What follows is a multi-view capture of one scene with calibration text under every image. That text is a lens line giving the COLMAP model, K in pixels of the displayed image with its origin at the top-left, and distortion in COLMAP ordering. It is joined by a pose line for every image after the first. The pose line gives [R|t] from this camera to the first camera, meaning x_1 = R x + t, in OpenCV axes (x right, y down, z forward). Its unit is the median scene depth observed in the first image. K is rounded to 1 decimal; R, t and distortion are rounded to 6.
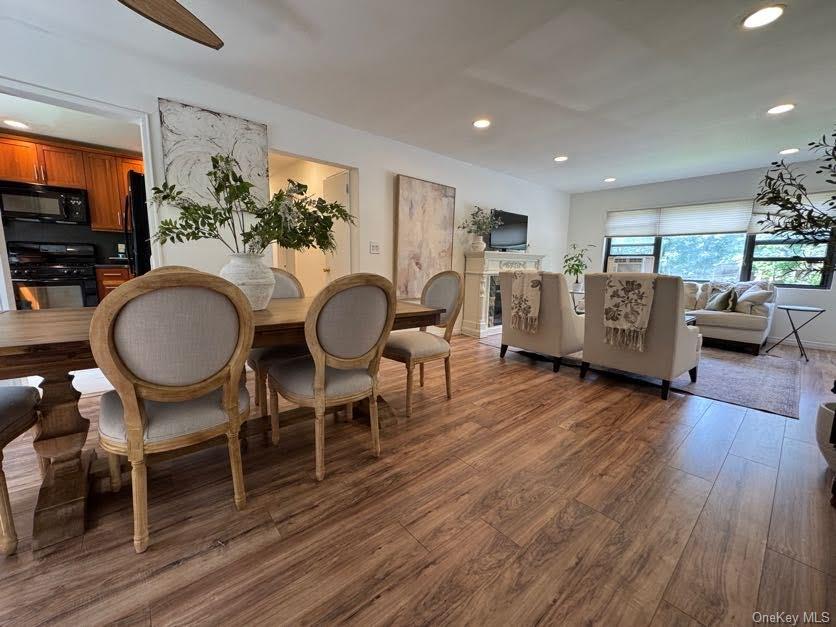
lens RADIAL K [[334.9, 0, 418.0], [0, 334.9, 313.5], [0, 0, 1]] dist [-0.001955, -0.000421]
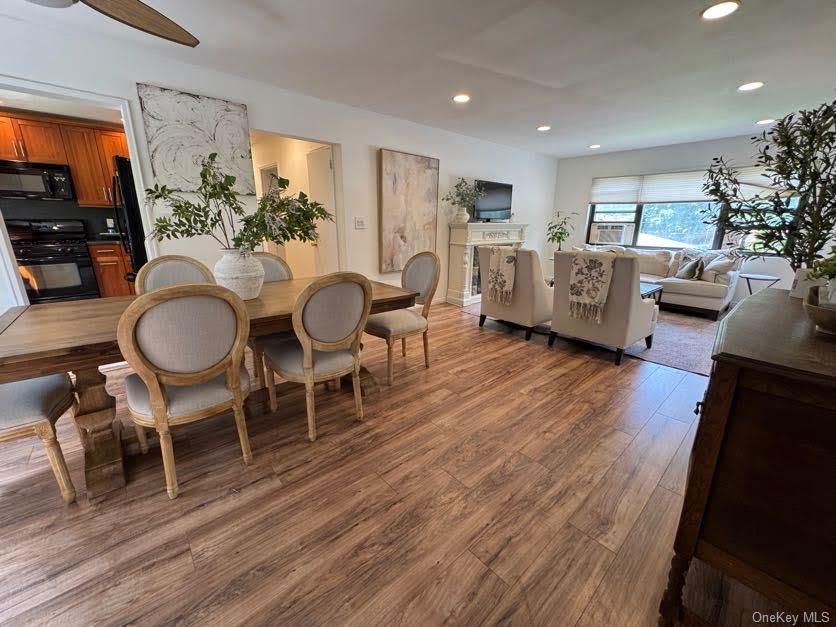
lens RADIAL K [[334.9, 0, 418.0], [0, 334.9, 313.5], [0, 0, 1]] dist [-0.001955, -0.000421]
pose [[0.999797, -0.013206, 0.015250, 0.062466], [0.011281, 0.992701, 0.120073, -0.082463], [-0.016724, -0.119876, 0.992648, -0.126311]]
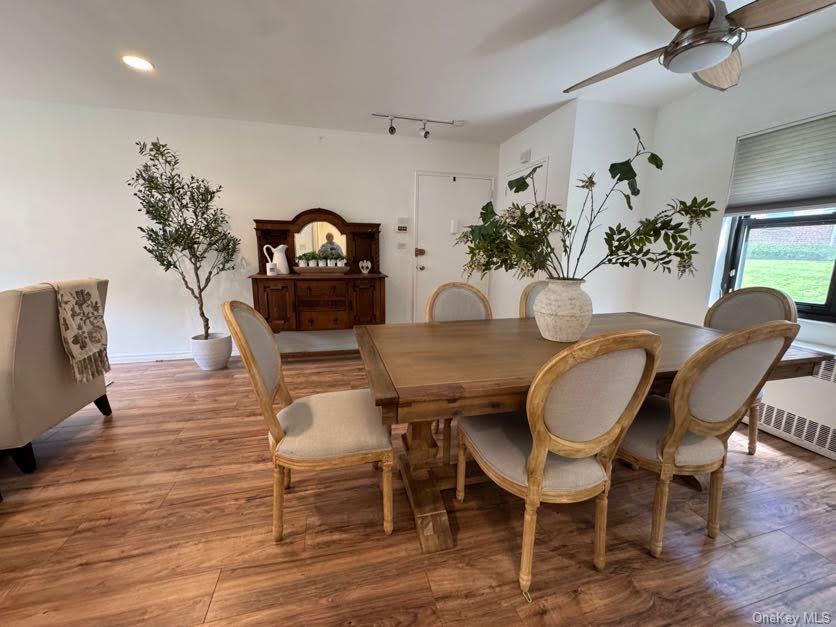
lens RADIAL K [[334.9, 0, 418.0], [0, 334.9, 313.5], [0, 0, 1]] dist [-0.001955, -0.000421]
pose [[-0.897367, -0.108868, 0.427645, -0.496086], [0.037044, 0.947085, 0.318837, -0.351372], [-0.439727, 0.301955, -0.845850, 1.793314]]
